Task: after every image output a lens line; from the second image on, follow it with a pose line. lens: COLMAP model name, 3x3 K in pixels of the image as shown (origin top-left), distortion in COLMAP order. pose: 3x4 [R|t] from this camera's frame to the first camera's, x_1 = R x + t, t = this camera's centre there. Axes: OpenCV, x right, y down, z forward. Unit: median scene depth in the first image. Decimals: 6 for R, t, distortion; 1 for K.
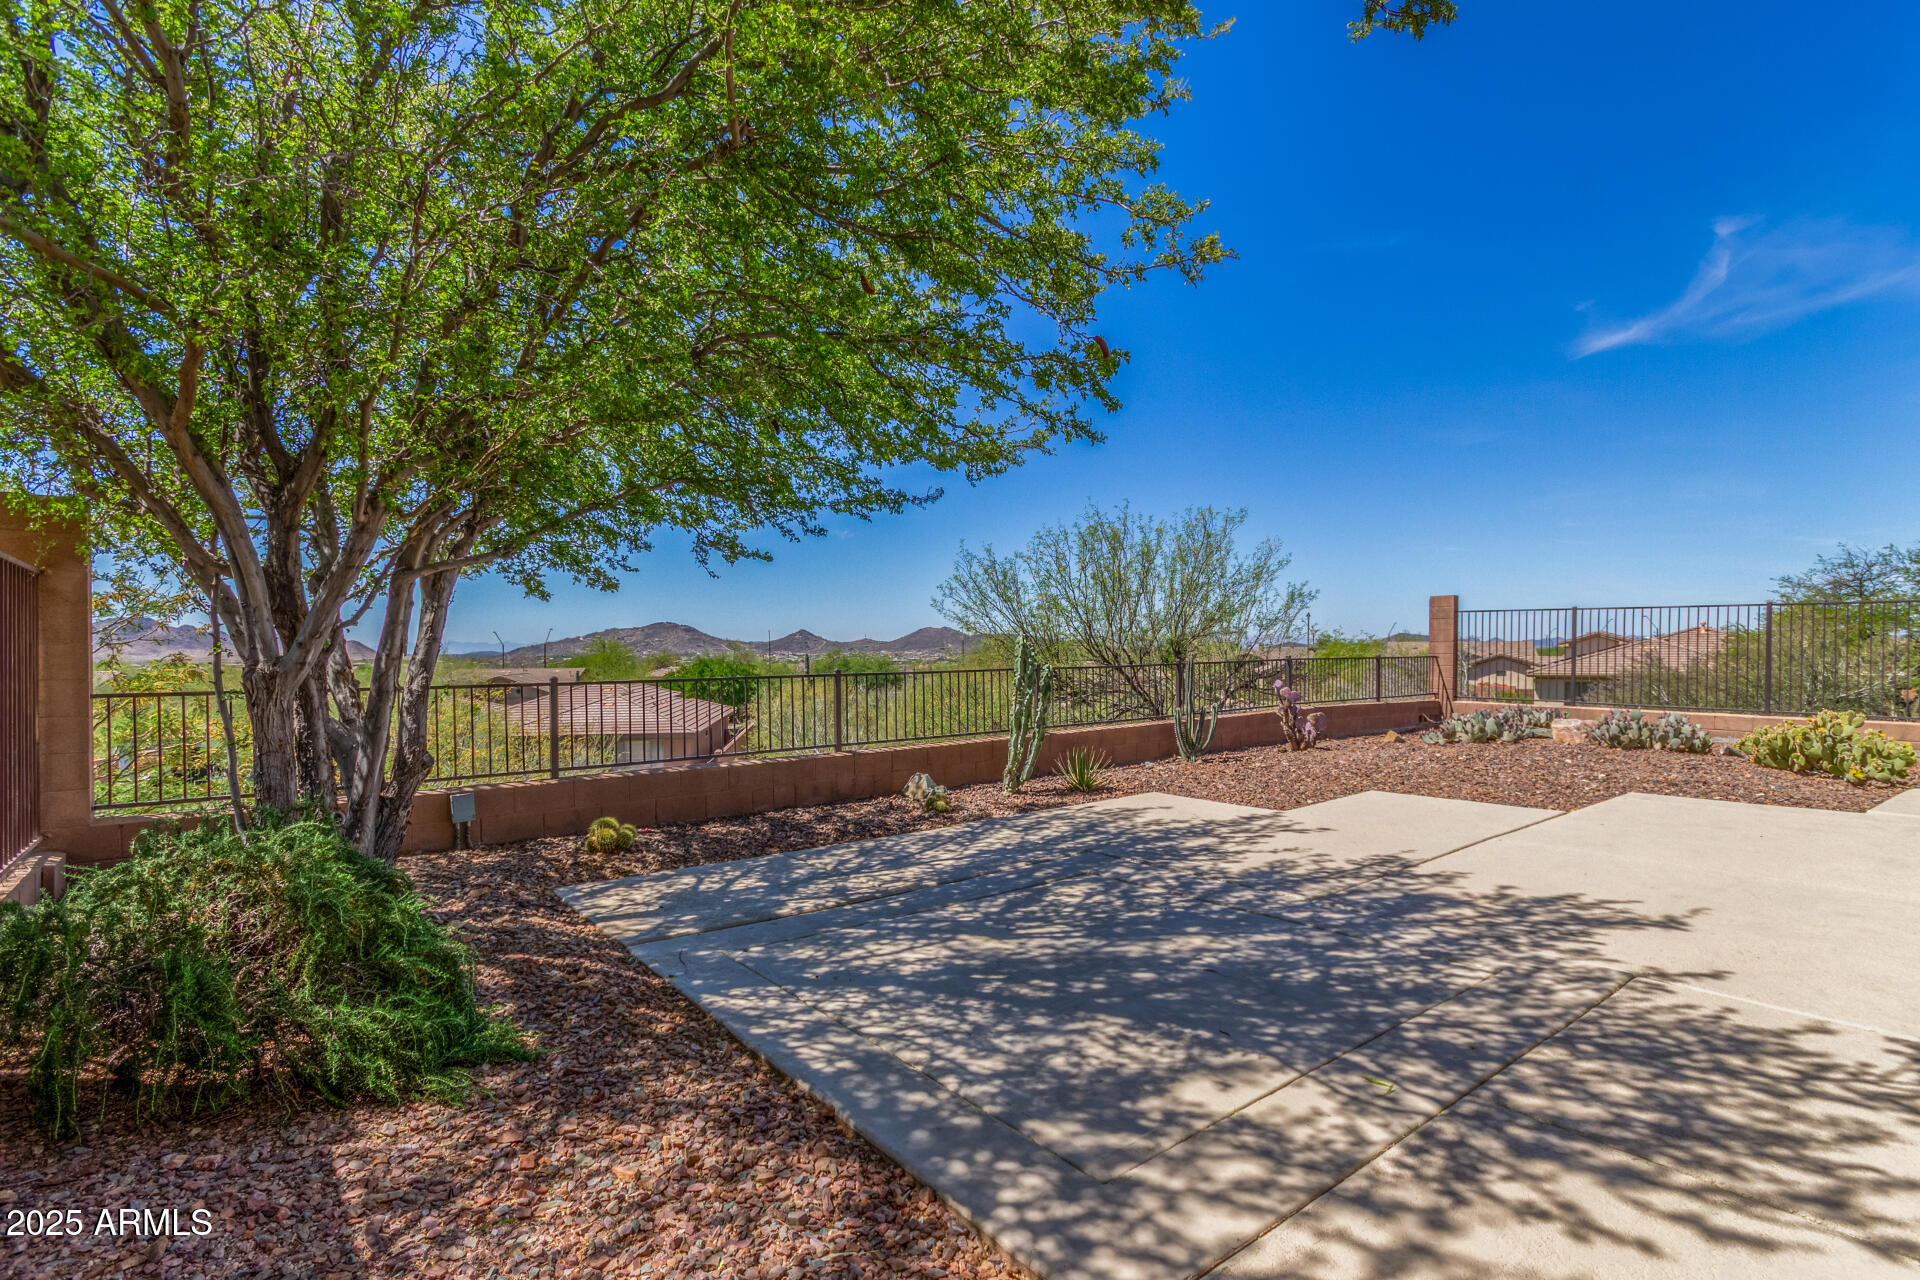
lens RADIAL K [[899.2, 0, 971.5], [0, 899.2, 652.2], [0, 0, 1]] dist [0.000392, 0.003720]
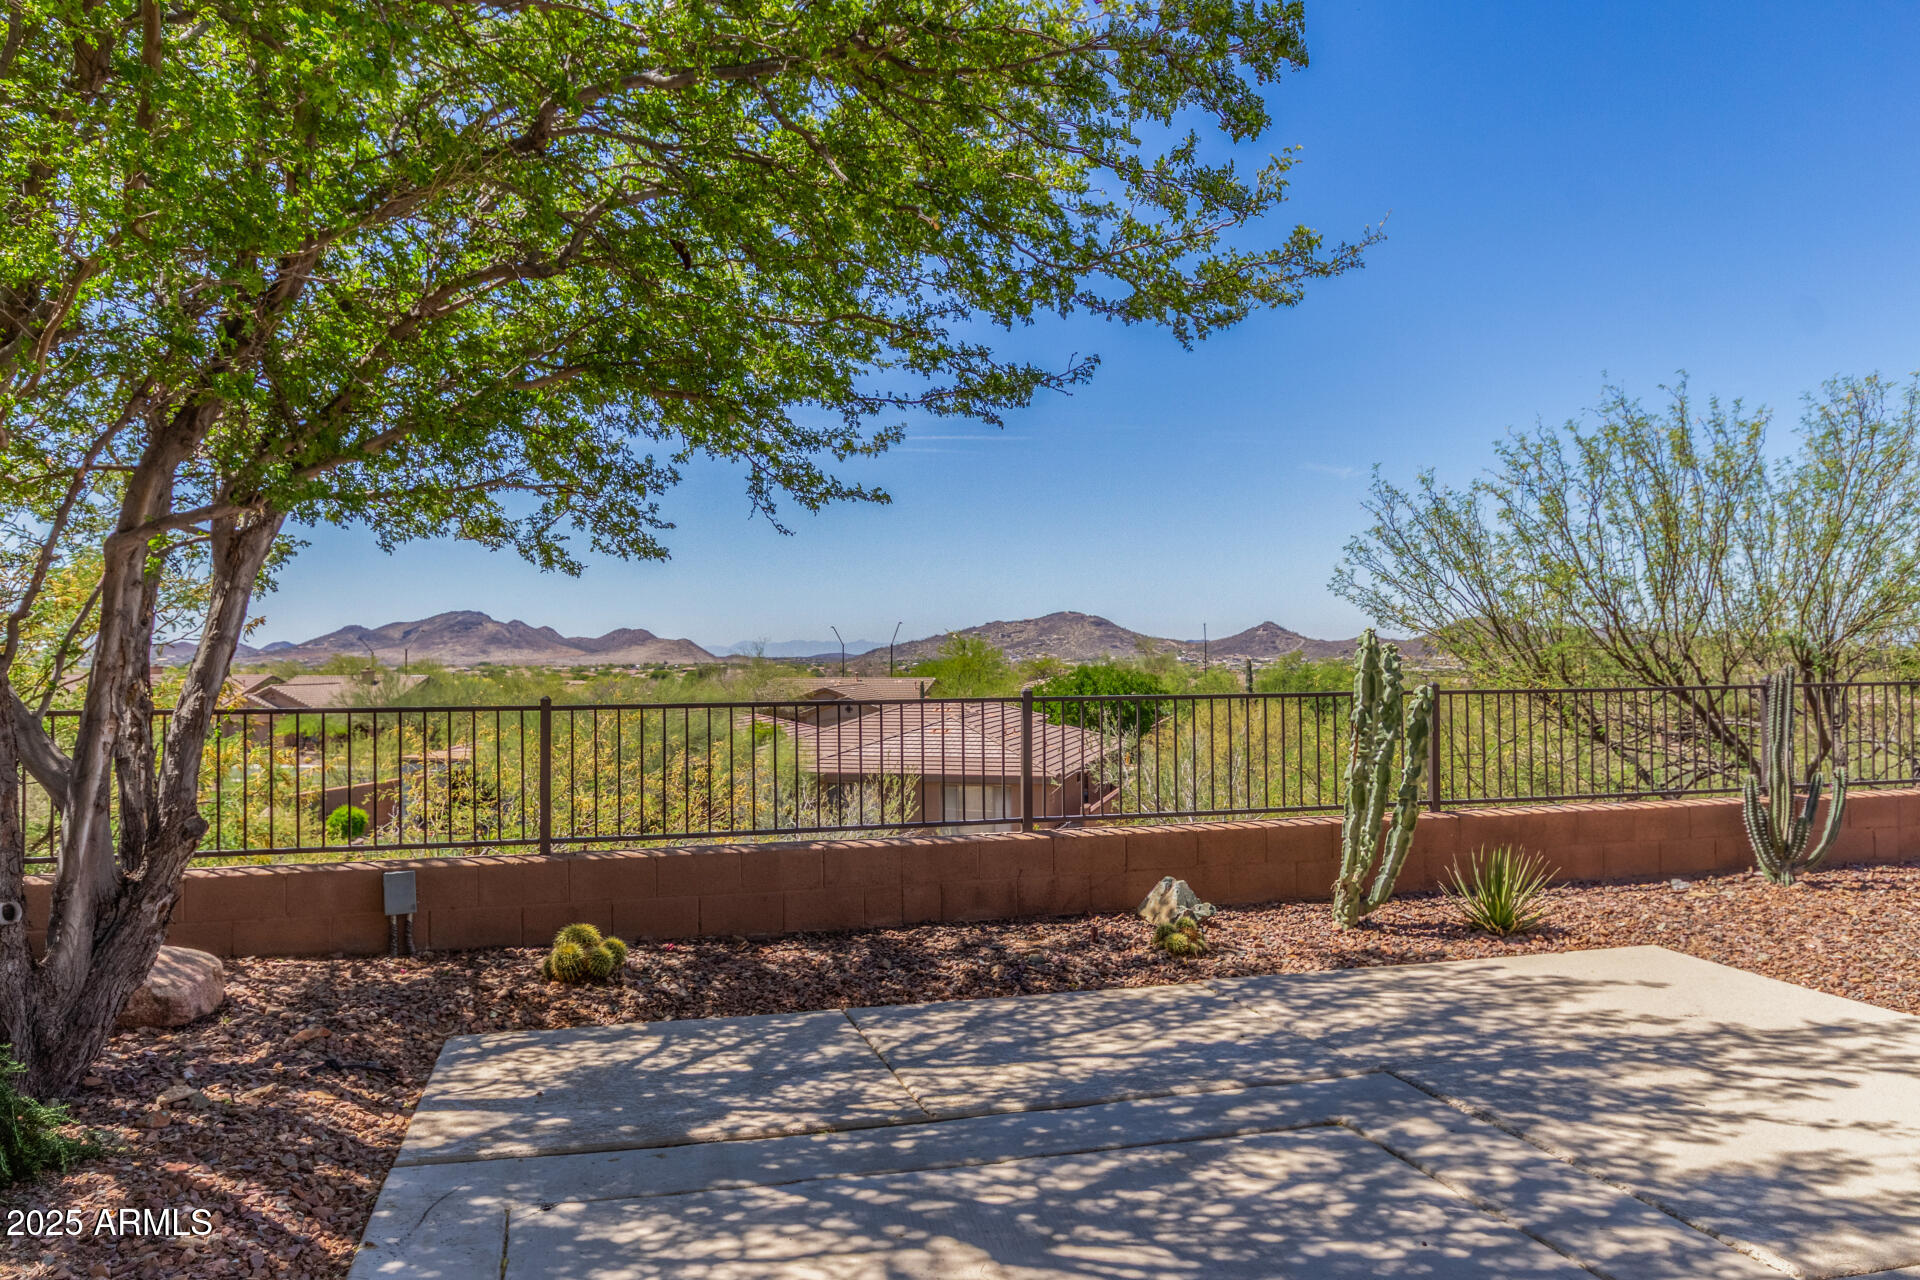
lens RADIAL K [[1375.0, 0, 979.9], [0, 1375.0, 625.7], [0, 0, 1]] dist [0.001829, 0.004969]
pose [[0.922587, -0.005041, -0.385755, 0.250204], [-0.003602, 0.999759, -0.021678, -0.003384], [0.385771, 0.021389, 0.922346, 0.257882]]
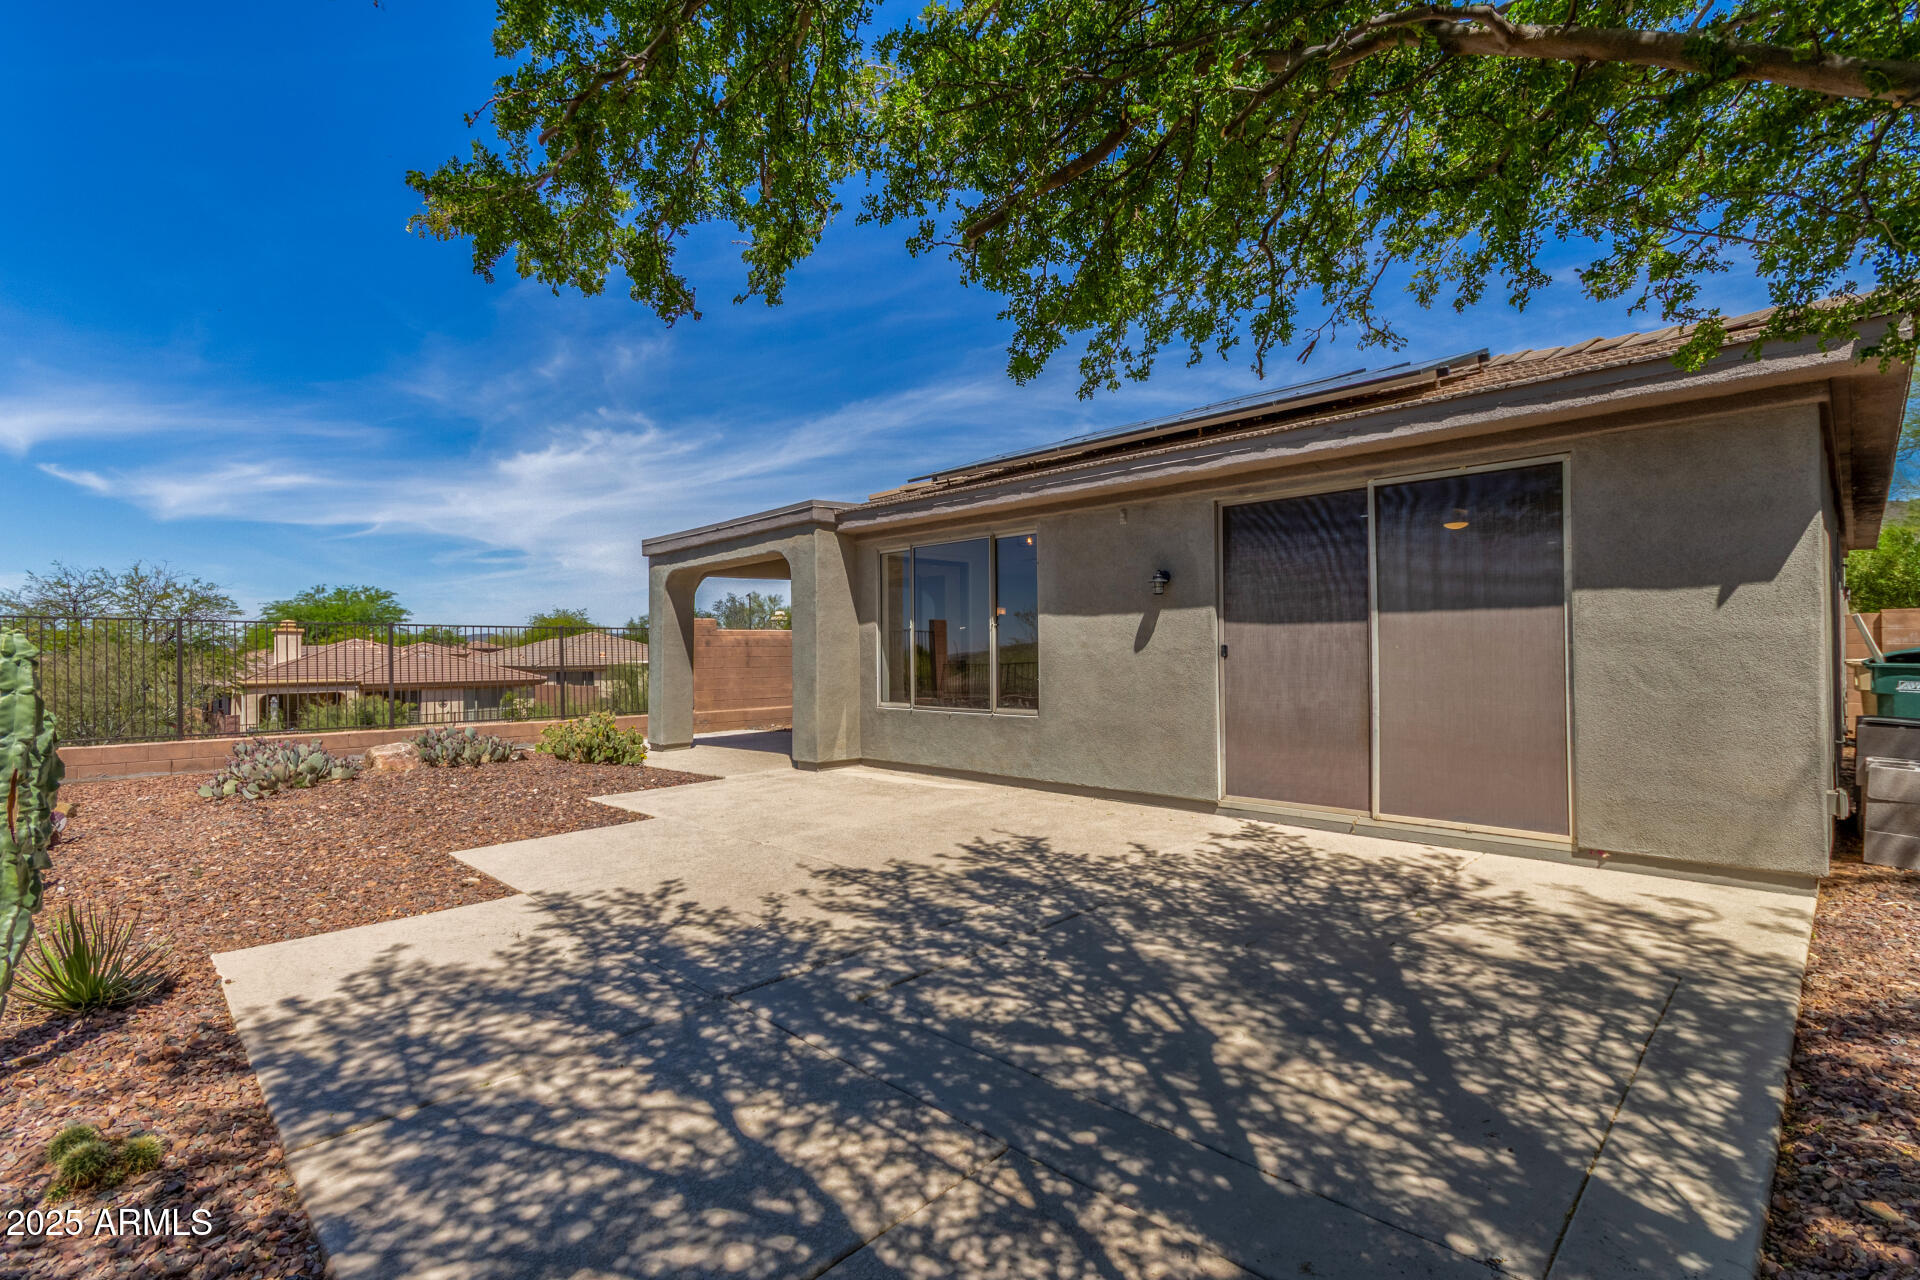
lens RADIAL K [[899.2, 0, 966.0], [0, 899.2, 648.4], [0, 0, 1]] dist [0.000392, 0.003720]
pose [[-0.128351, 0.015306, 0.991611, -0.559260], [0.020044, 0.999717, -0.012837, 0.004881], [-0.991526, 0.018228, -0.128622, 1.065804]]
